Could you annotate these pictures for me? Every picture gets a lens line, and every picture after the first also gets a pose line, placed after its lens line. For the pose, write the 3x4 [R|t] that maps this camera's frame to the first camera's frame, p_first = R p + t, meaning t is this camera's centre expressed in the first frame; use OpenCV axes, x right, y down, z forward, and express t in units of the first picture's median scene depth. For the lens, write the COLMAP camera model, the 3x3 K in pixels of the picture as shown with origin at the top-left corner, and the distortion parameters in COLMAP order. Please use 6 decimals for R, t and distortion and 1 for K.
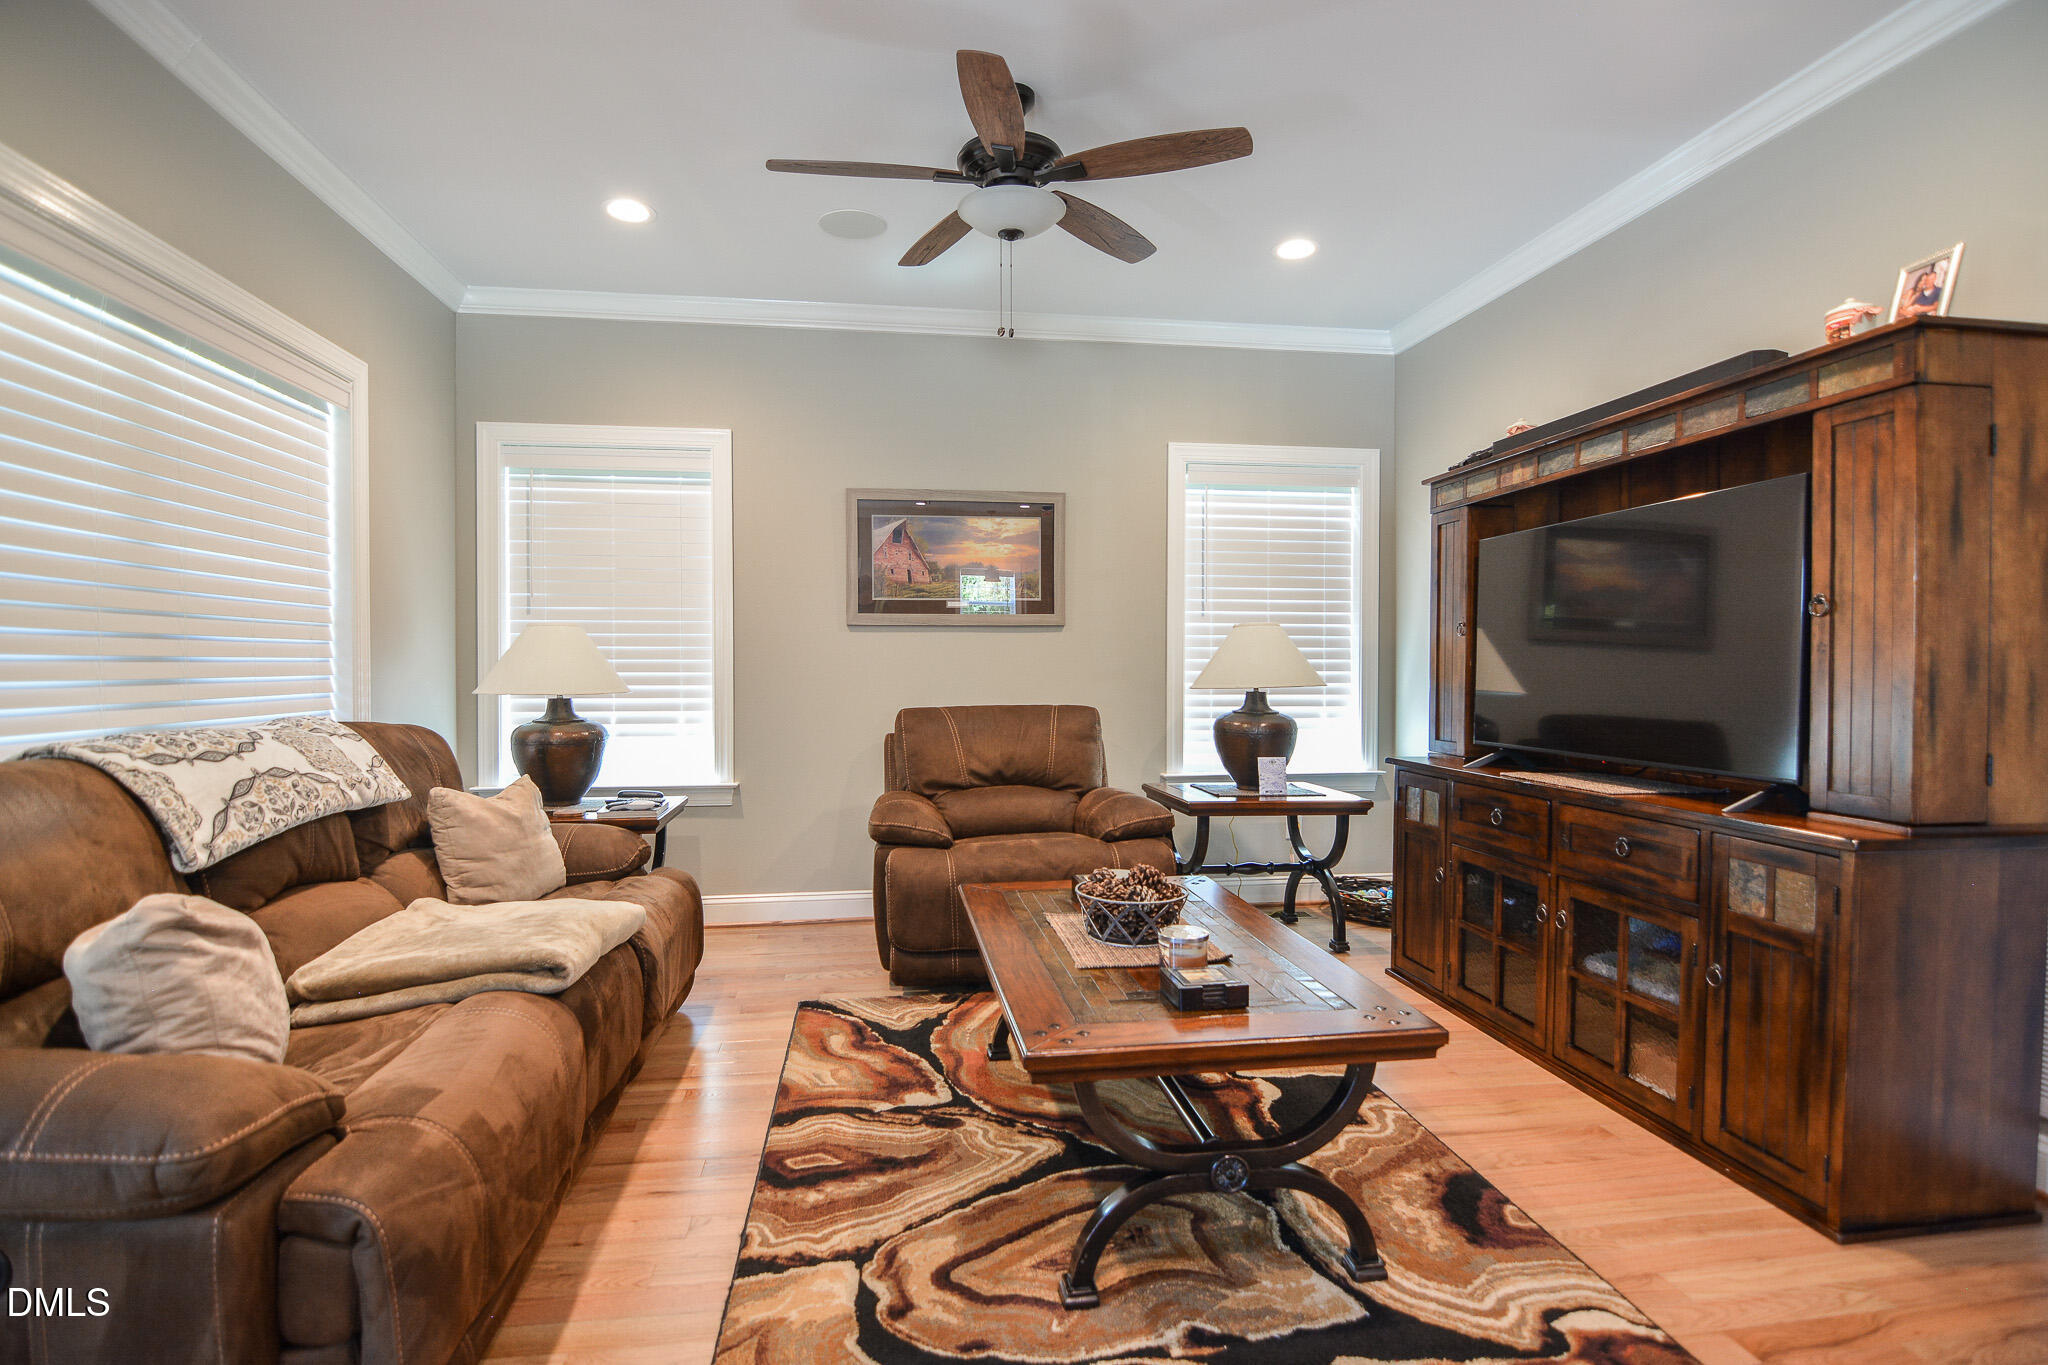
lens RADIAL K [[996.1, 0, 1022.7], [0, 996.1, 678.5], [0, 0, 1]] dist [0.001612, -0.014803]
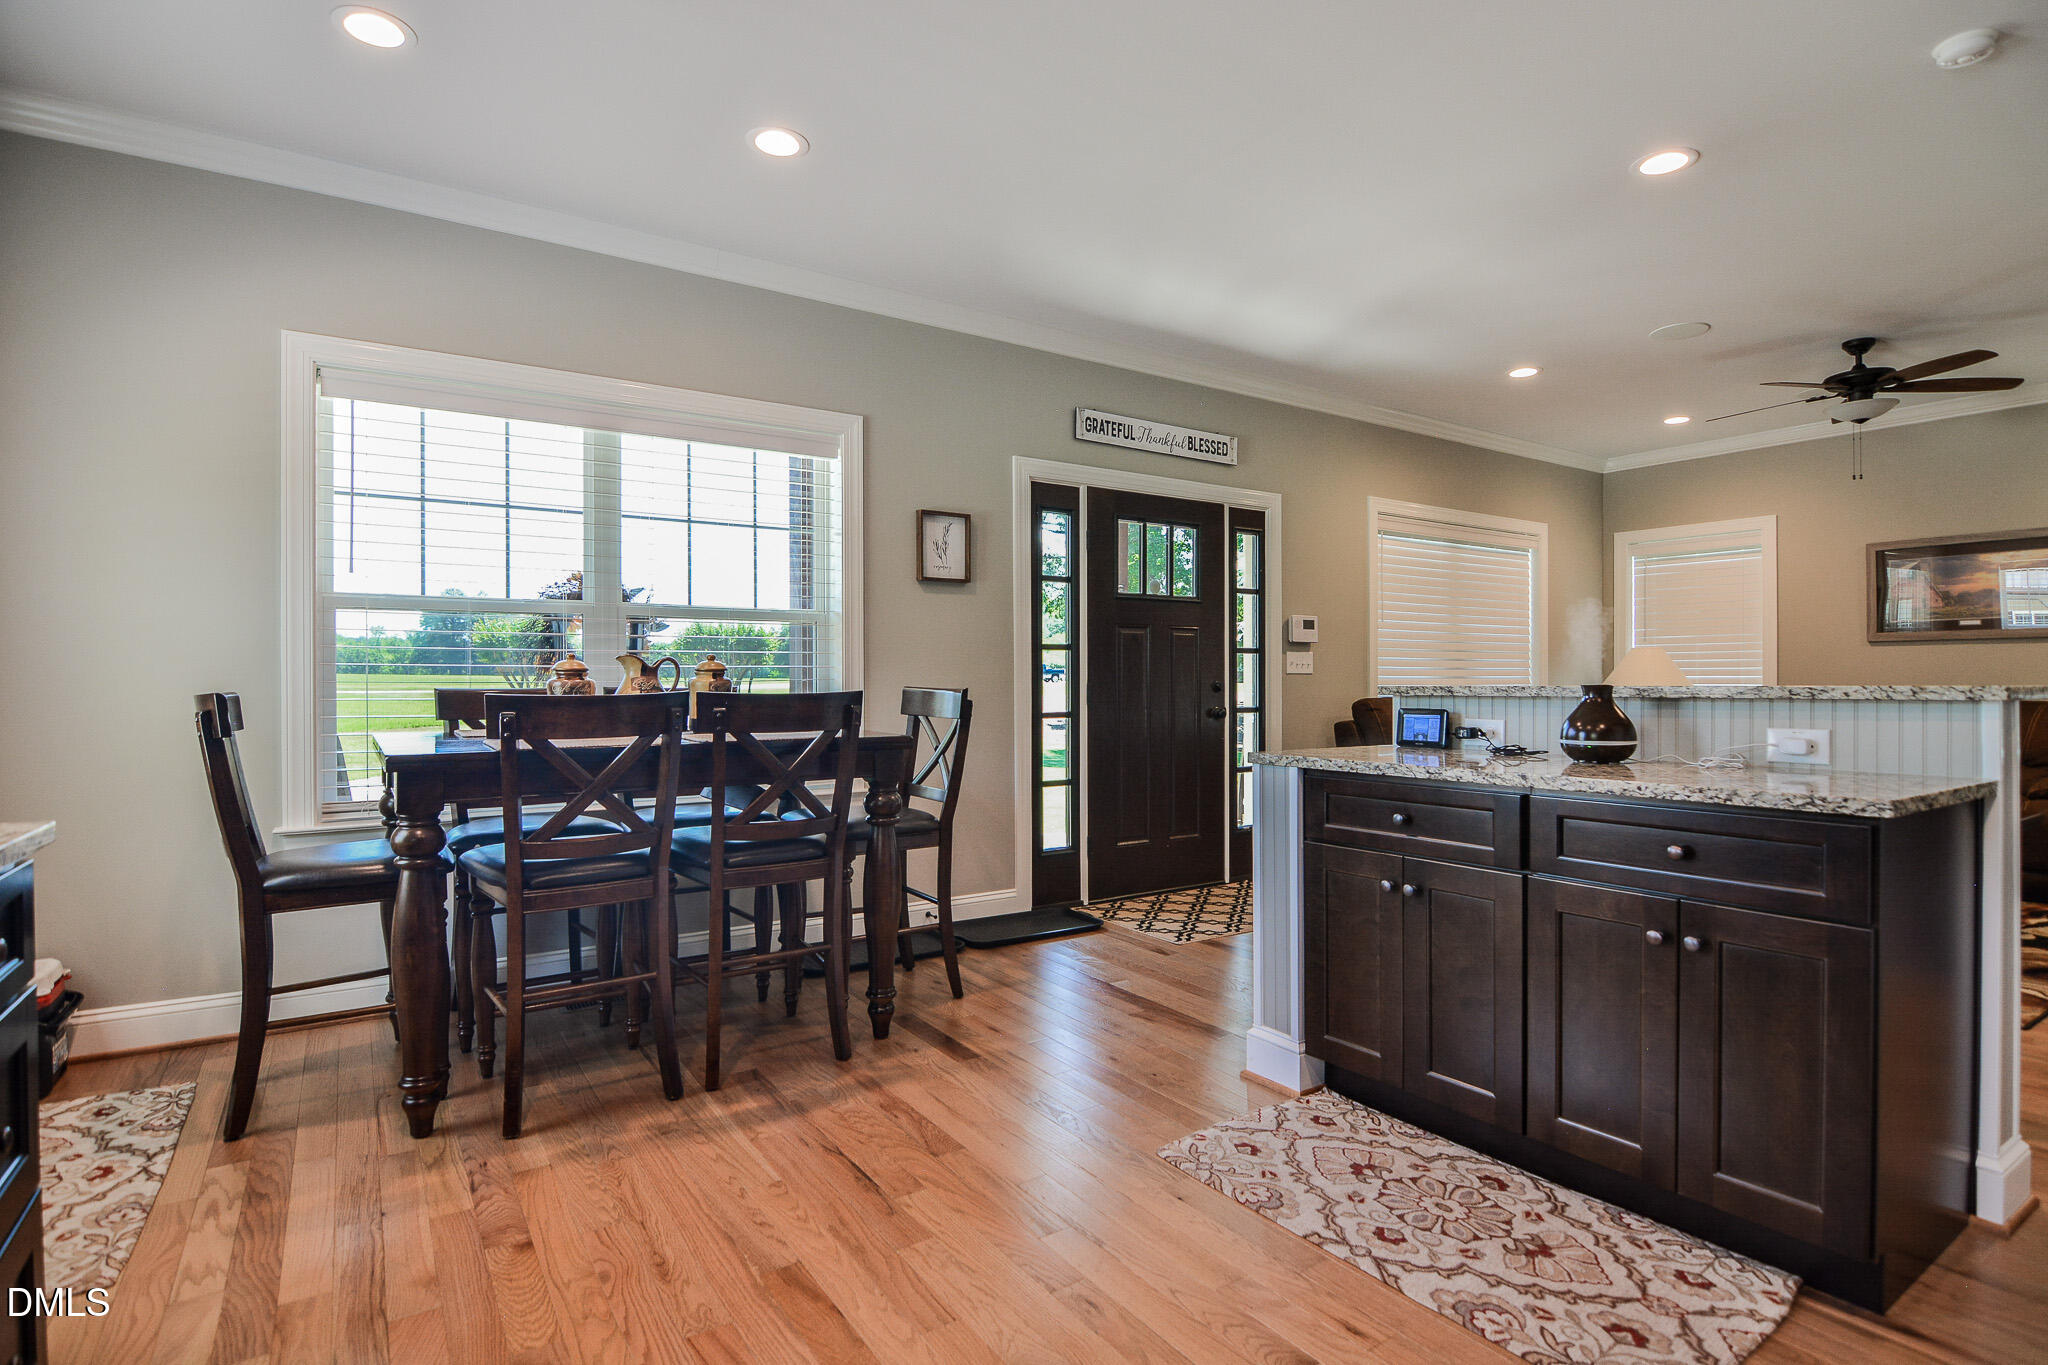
lens RADIAL K [[1029.5, 0, 1001.7], [0, 1029.5, 686.3], [0, 0, 1]] dist [0.000817, -0.022033]
pose [[0.411027, 0.006982, -0.911596, 0.984080], [-0.012562, 0.999919, 0.001994, 0.033199], [0.911536, 0.010632, 0.411082, -1.083769]]
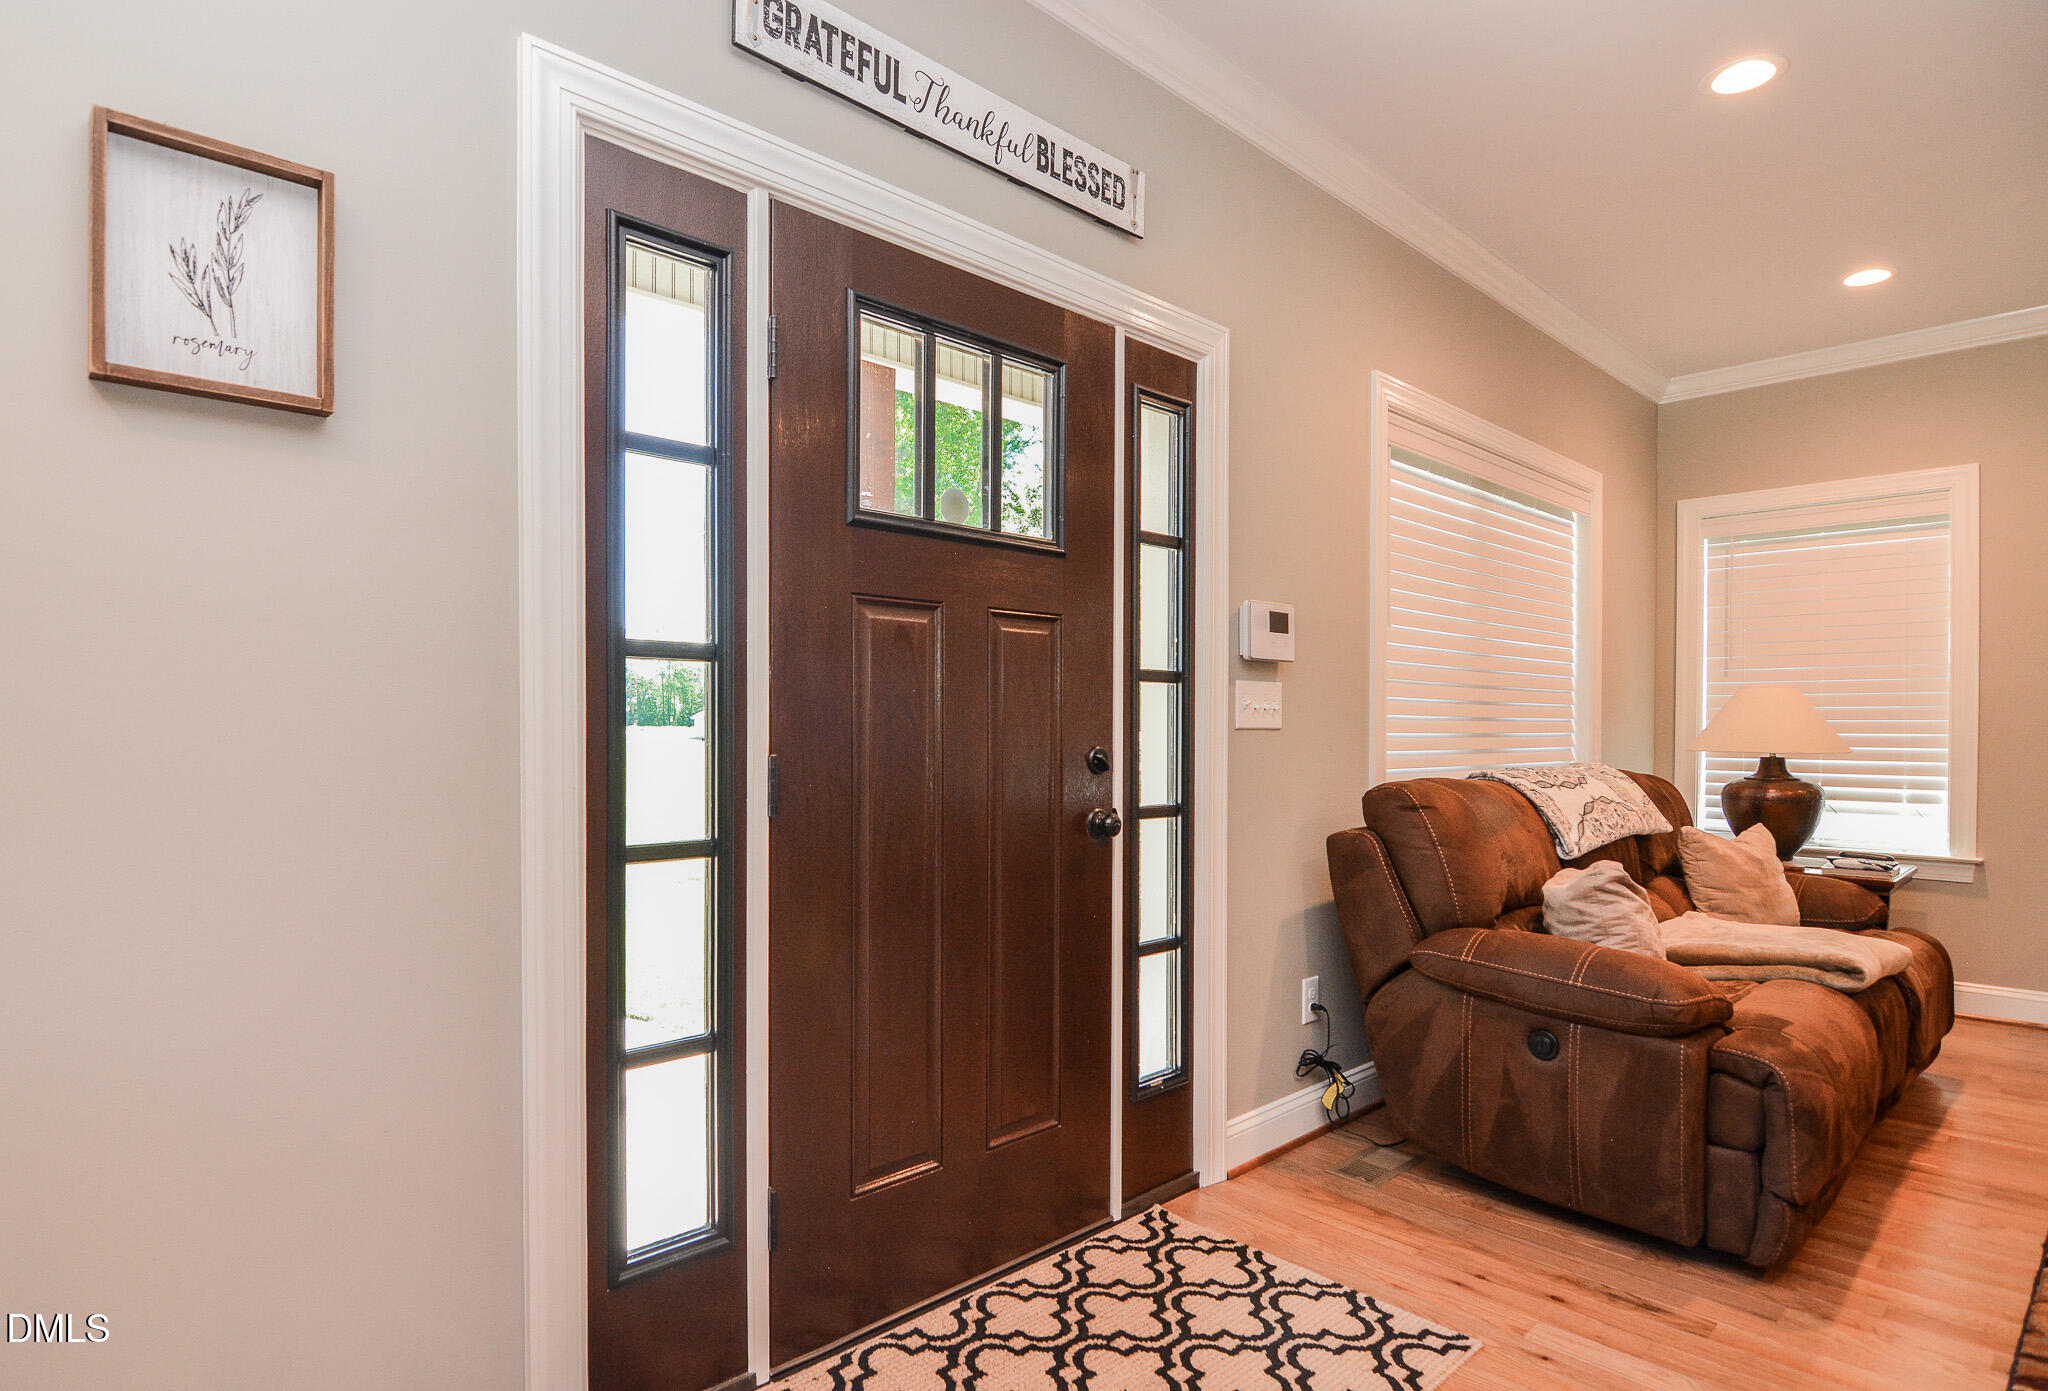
lens RADIAL K [[1123.0, 0, 957.3], [0, 1123.0, 736.4], [0, 0, 1]] dist [0.000223, -0.012332]
pose [[0.562686, 0.011324, -0.826593, 0.030618], [-0.016845, 0.999856, 0.002231, 0.013524], [0.826499, 0.012668, 0.562796, -0.493438]]
